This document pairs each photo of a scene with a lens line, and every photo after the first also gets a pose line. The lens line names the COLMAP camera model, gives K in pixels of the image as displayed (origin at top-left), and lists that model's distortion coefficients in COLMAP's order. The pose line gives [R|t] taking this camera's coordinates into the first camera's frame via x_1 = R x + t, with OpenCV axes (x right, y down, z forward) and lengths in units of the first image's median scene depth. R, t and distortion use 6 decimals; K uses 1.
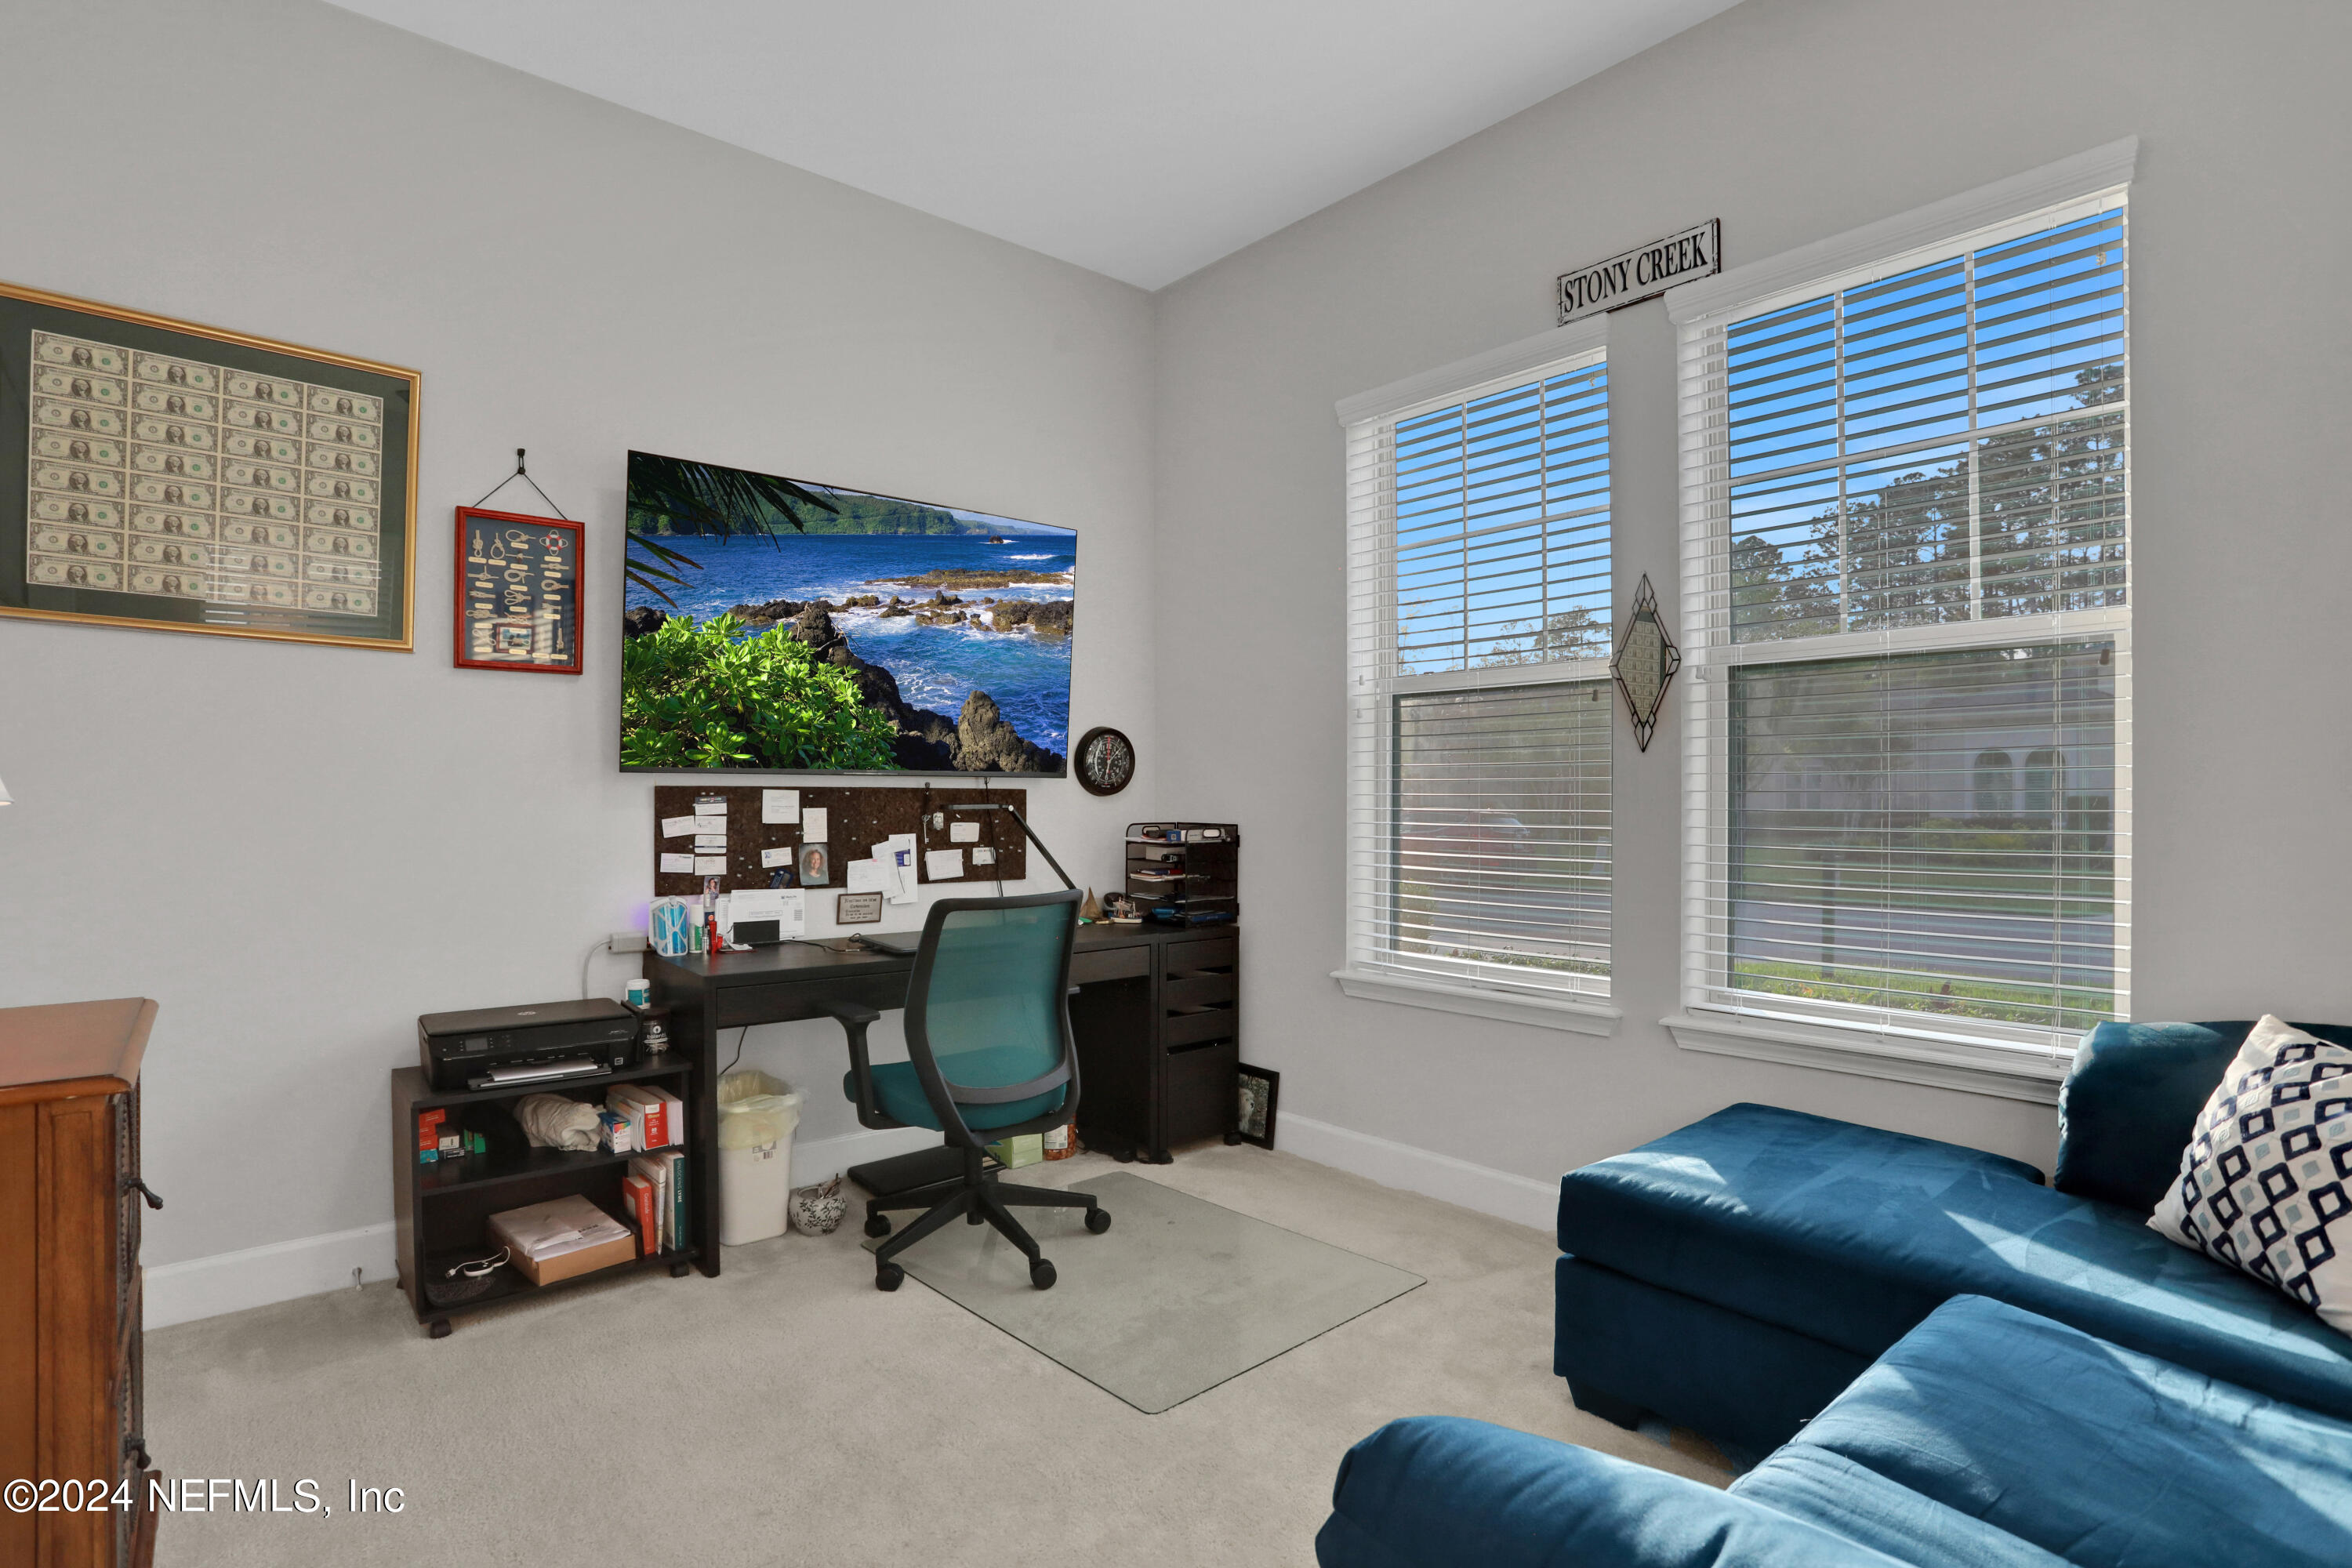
lens RADIAL K [[1184.8, 0, 1161.2], [0, 1184.8, 796.0], [0, 0, 1]] dist [-0.074489, 0.034102]
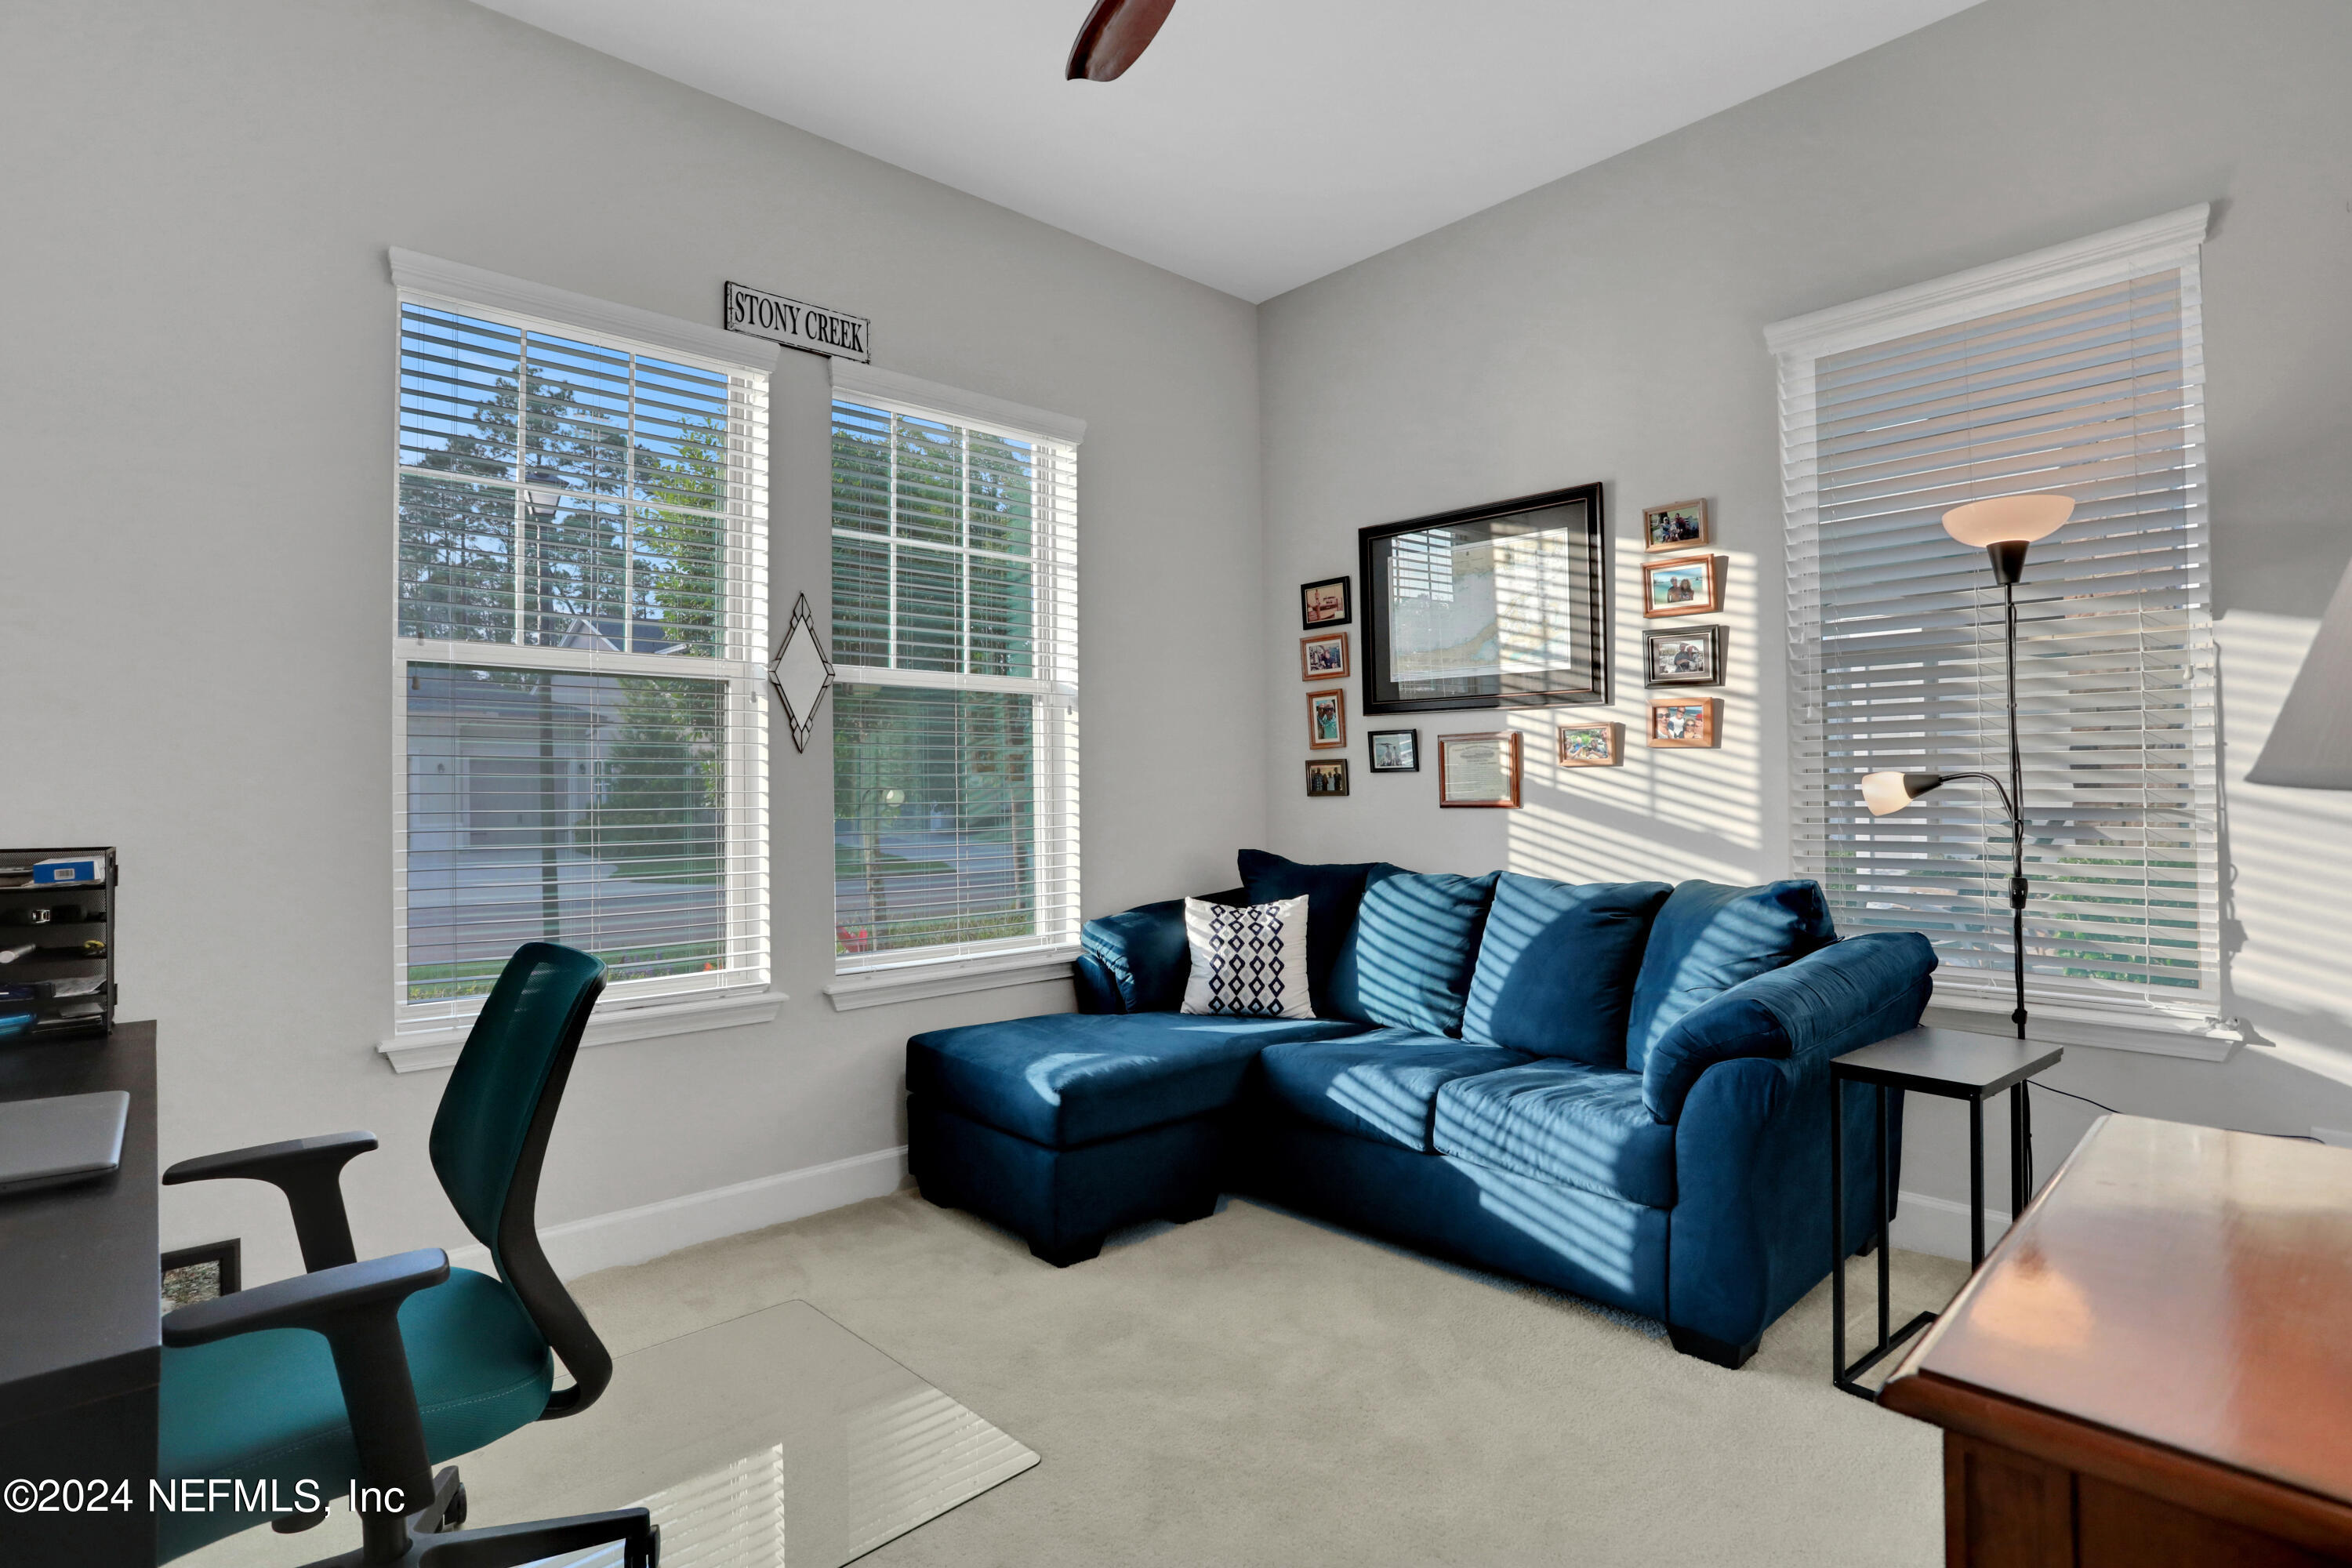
lens RADIAL K [[1184.8, 0, 1161.2], [0, 1184.8, 796.0], [0, 0, 1]] dist [-0.074489, 0.034102]
pose [[-0.018071, 0.013294, 0.999748, -0.739373], [0.001452, 0.999911, -0.013270, 0.023523], [-0.999836, 0.001212, -0.018088, 0.688853]]
